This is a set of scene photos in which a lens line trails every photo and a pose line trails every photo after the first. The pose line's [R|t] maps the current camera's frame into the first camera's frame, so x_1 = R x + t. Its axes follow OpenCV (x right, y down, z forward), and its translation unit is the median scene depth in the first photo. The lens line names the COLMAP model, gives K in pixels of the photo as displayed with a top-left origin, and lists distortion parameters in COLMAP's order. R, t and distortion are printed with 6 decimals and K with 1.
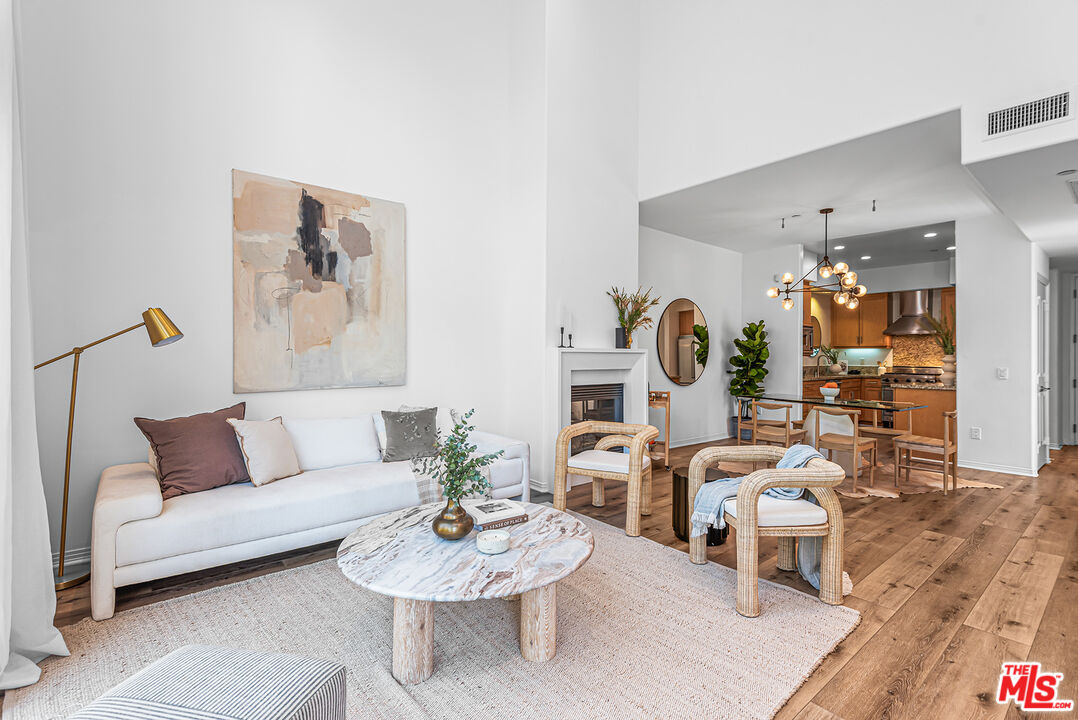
lens RADIAL K [[494.1, 0, 535.3], [0, 494.1, 356.0], [0, 0, 1]] dist [0.002236, -0.000329]
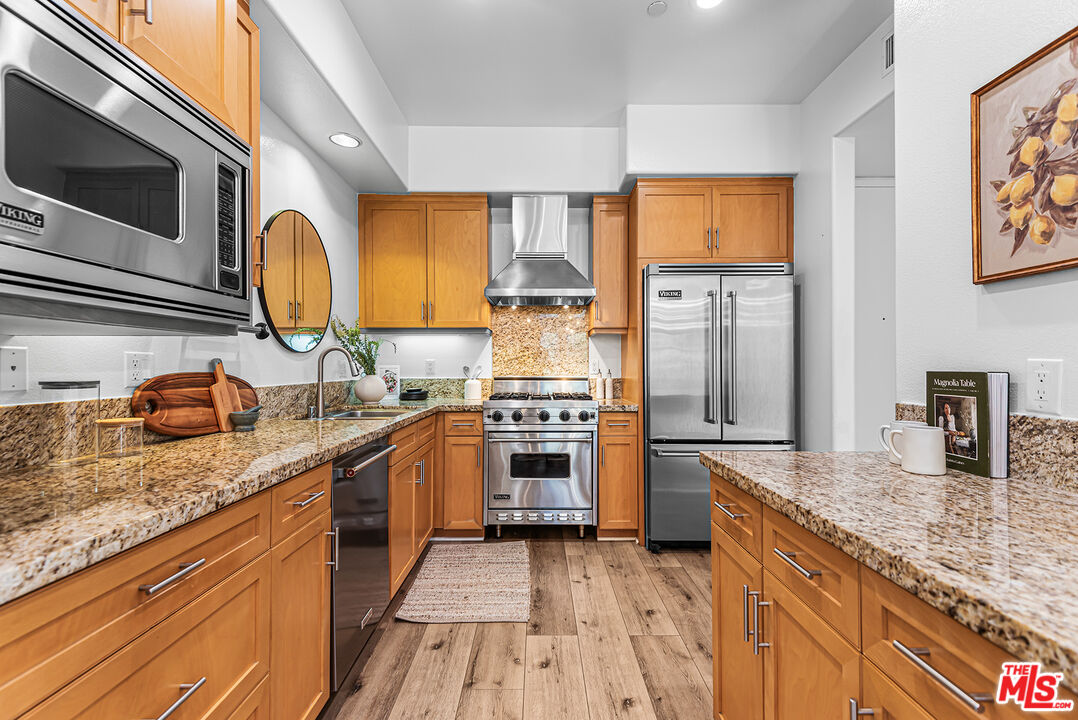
lens RADIAL K [[494.1, 0, 540.5], [0, 494.1, 362.8], [0, 0, 1]] dist [0.002236, -0.000329]
pose [[0.642153, 0.001907, 0.766574, 0.683972], [0.005816, 0.999956, -0.007359, 0.017827], [-0.766555, 0.009184, 0.642113, 1.124247]]
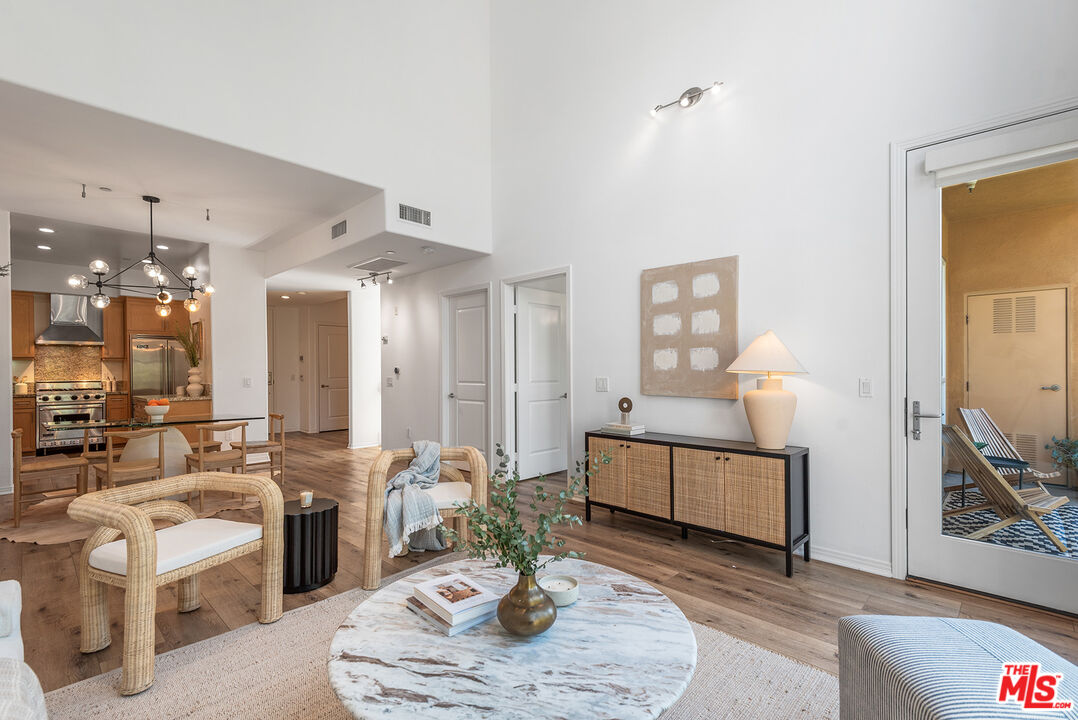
lens RADIAL K [[494.1, 0, 547.9], [0, 494.1, 368.4], [0, 0, 1]] dist [0.002236, -0.000329]
pose [[-0.125612, -0.005406, 0.992065, -0.331772], [0.006940, 0.999956, 0.006327, -0.001595], [-0.992055, 0.007680, -0.125569, 0.409008]]
